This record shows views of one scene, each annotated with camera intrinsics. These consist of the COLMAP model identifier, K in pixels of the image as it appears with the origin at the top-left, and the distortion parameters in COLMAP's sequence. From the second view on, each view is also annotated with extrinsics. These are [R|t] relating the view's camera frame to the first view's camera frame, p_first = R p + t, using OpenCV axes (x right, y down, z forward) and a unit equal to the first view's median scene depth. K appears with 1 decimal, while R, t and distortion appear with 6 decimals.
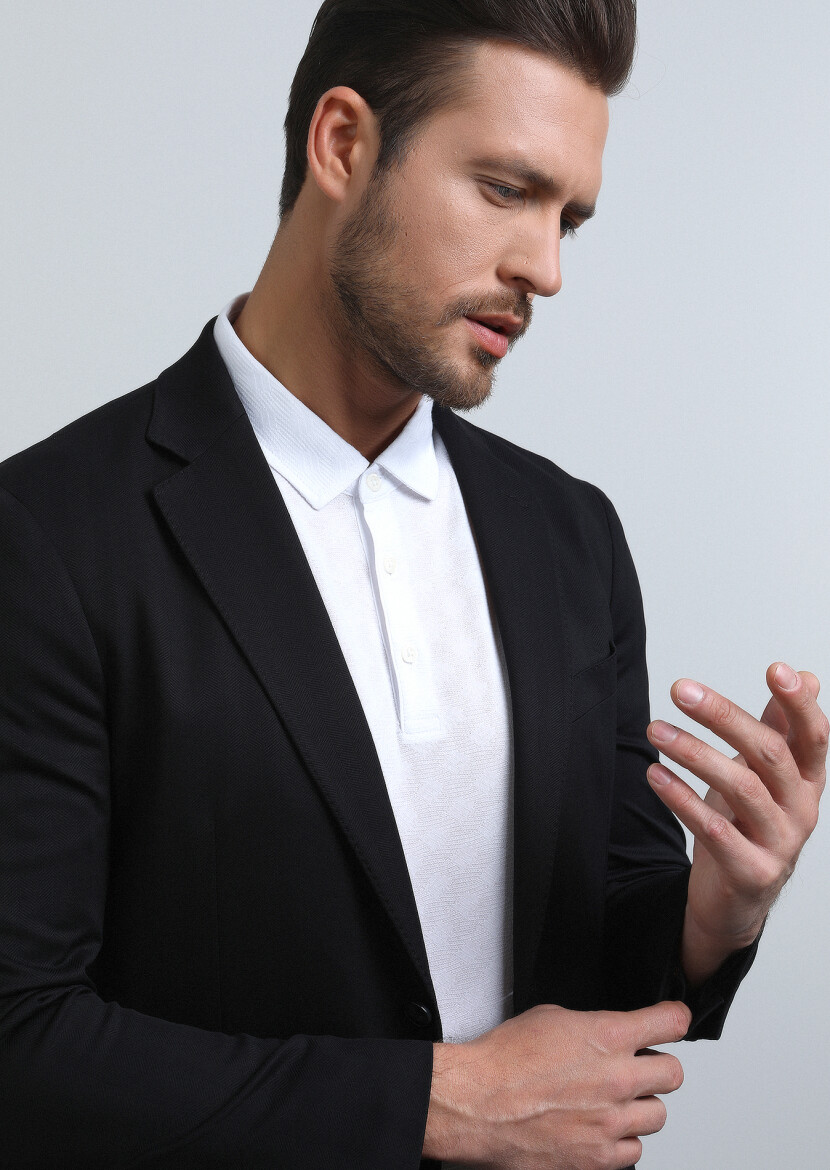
lens RADIAL K [[2372.6, 0, 413.5], [0, 2372.6, 585.5], [0, 0, 1]] dist [-0.127716, 0.000000]
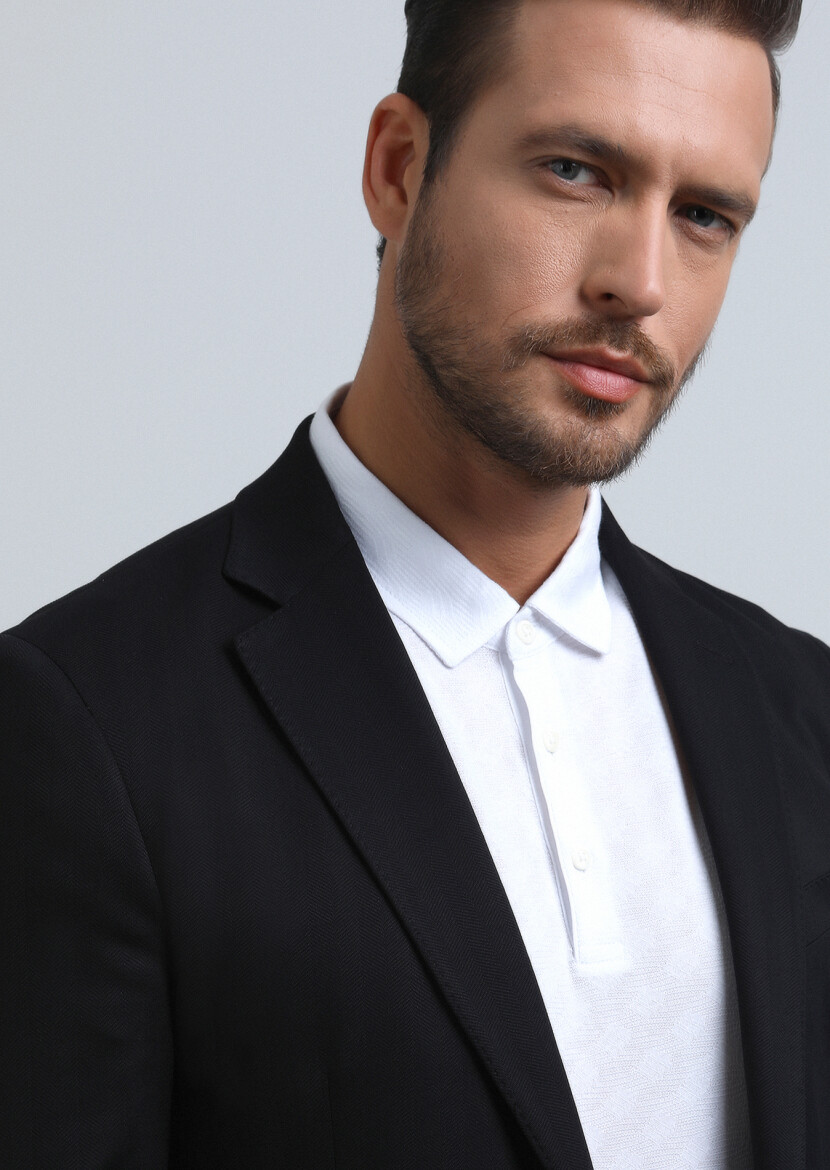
lens RADIAL K [[2372.6, 0, 416.4], [0, 2372.6, 584.3], [0, 0, 1]] dist [-0.127716, 0.000000]
pose [[0.999699, -0.024519, -0.000288, -0.051682], [0.024520, 0.999675, 0.006957, -0.065027], [0.000117, -0.006962, 0.999976, 0.230855]]
